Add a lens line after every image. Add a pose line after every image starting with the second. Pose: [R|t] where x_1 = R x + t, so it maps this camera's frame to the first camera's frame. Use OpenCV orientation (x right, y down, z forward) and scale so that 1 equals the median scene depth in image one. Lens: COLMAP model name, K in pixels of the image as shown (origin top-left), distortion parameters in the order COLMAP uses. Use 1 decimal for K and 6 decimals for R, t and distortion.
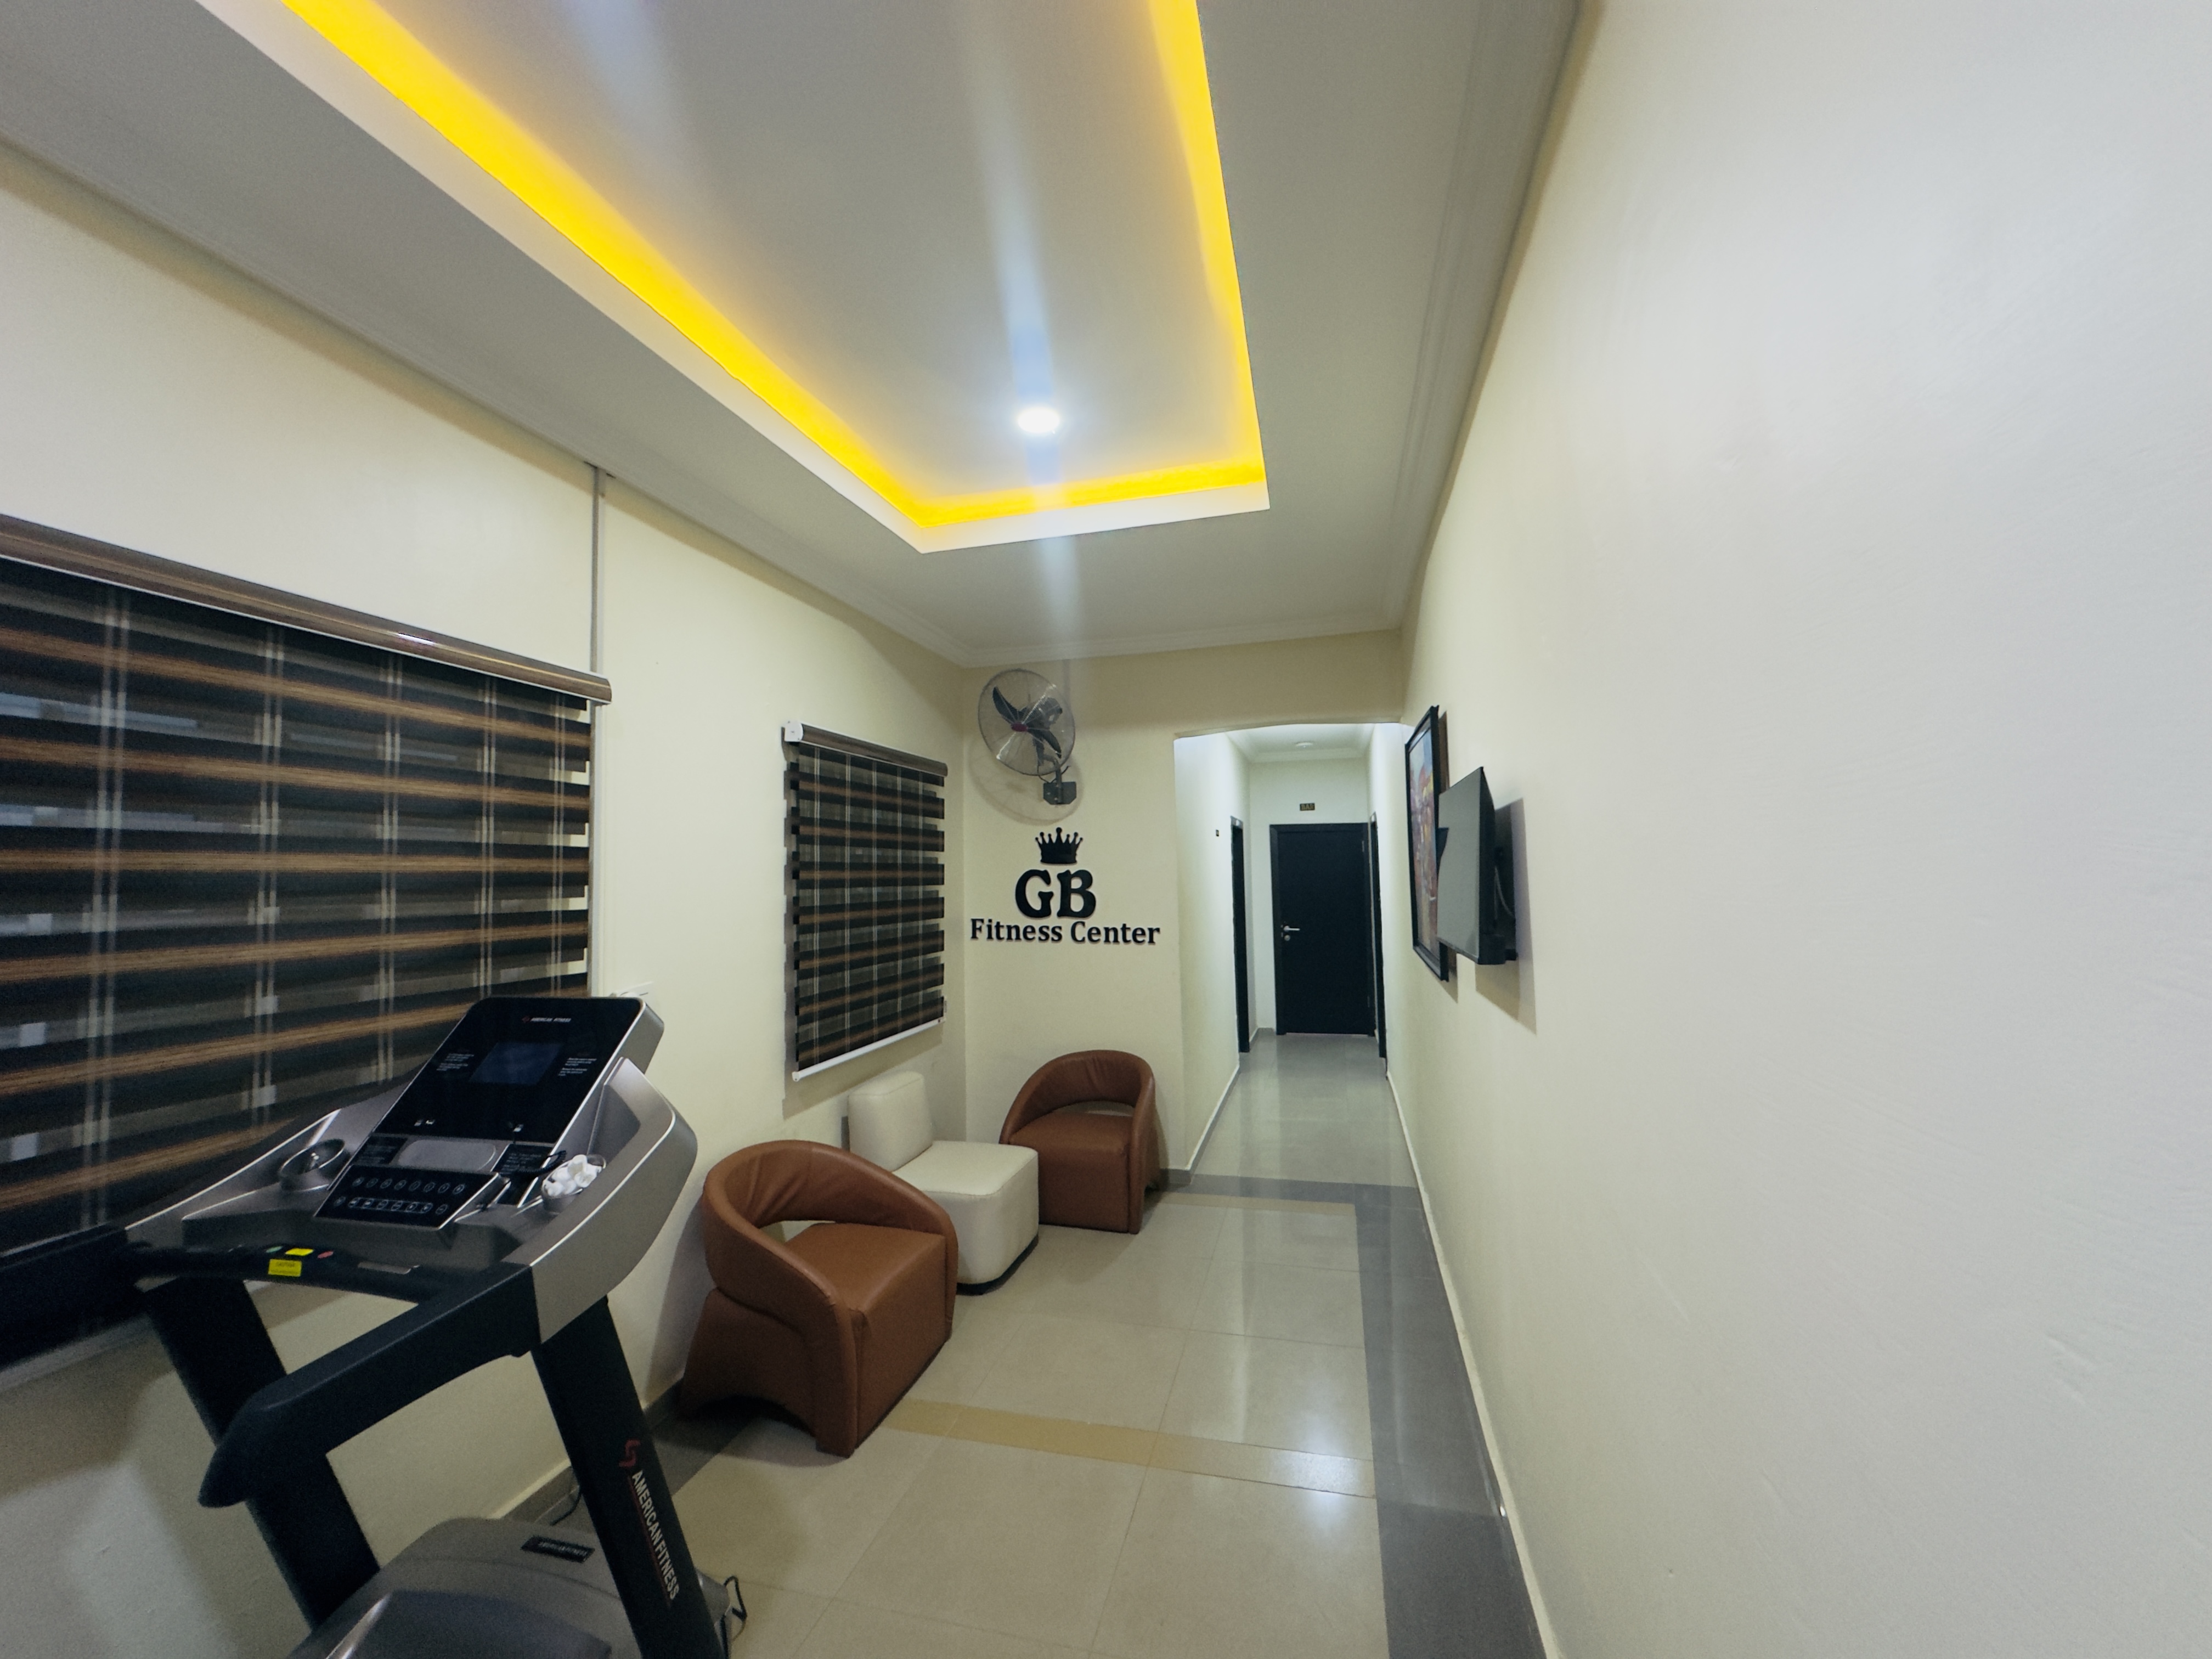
lens RADIAL K [[895.9, 0, 1124.9], [0, 895.9, 823.9], [0, 0, 1]] dist [0.000751, 0.000355]
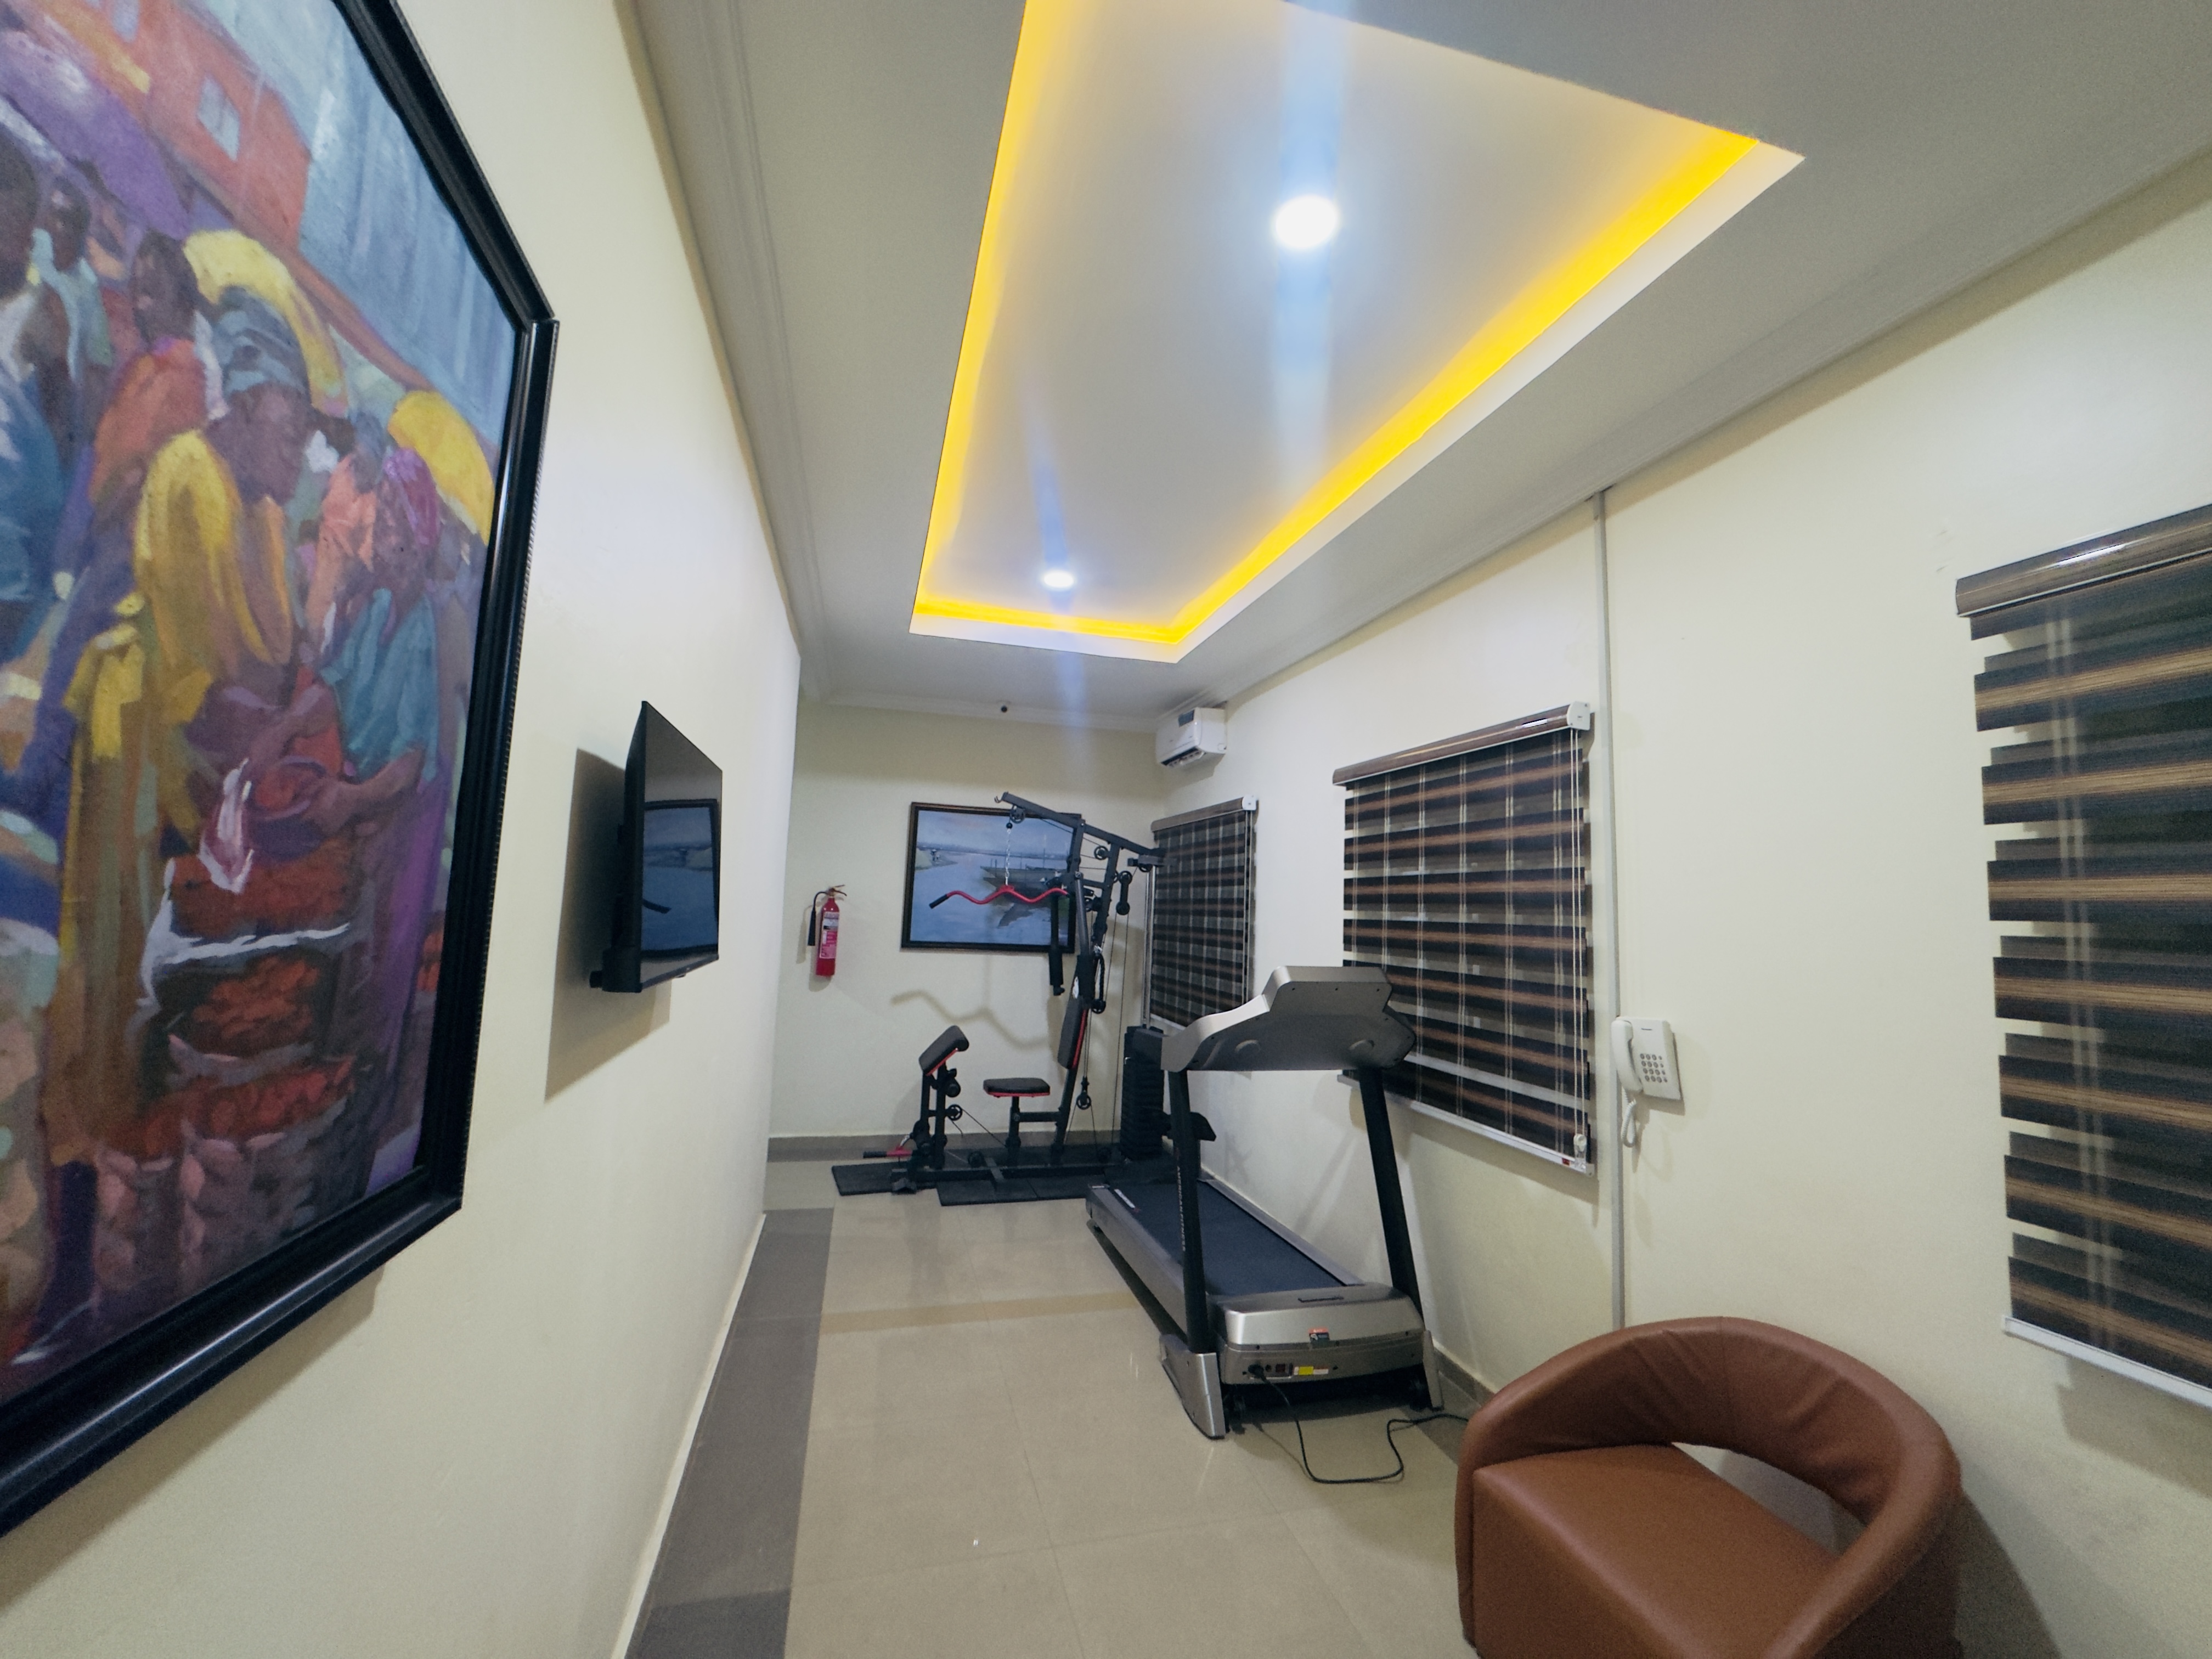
lens RADIAL K [[884.9, 0, 1109.5], [0, 884.9, 820.5], [0, 0, 1]] dist [0.000867, 0.000033]
pose [[-0.882103, -0.050540, -0.468337, 0.330271], [0.016313, 0.990354, -0.137597, 0.094102], [0.470774, -0.129015, -0.872770, 1.465083]]
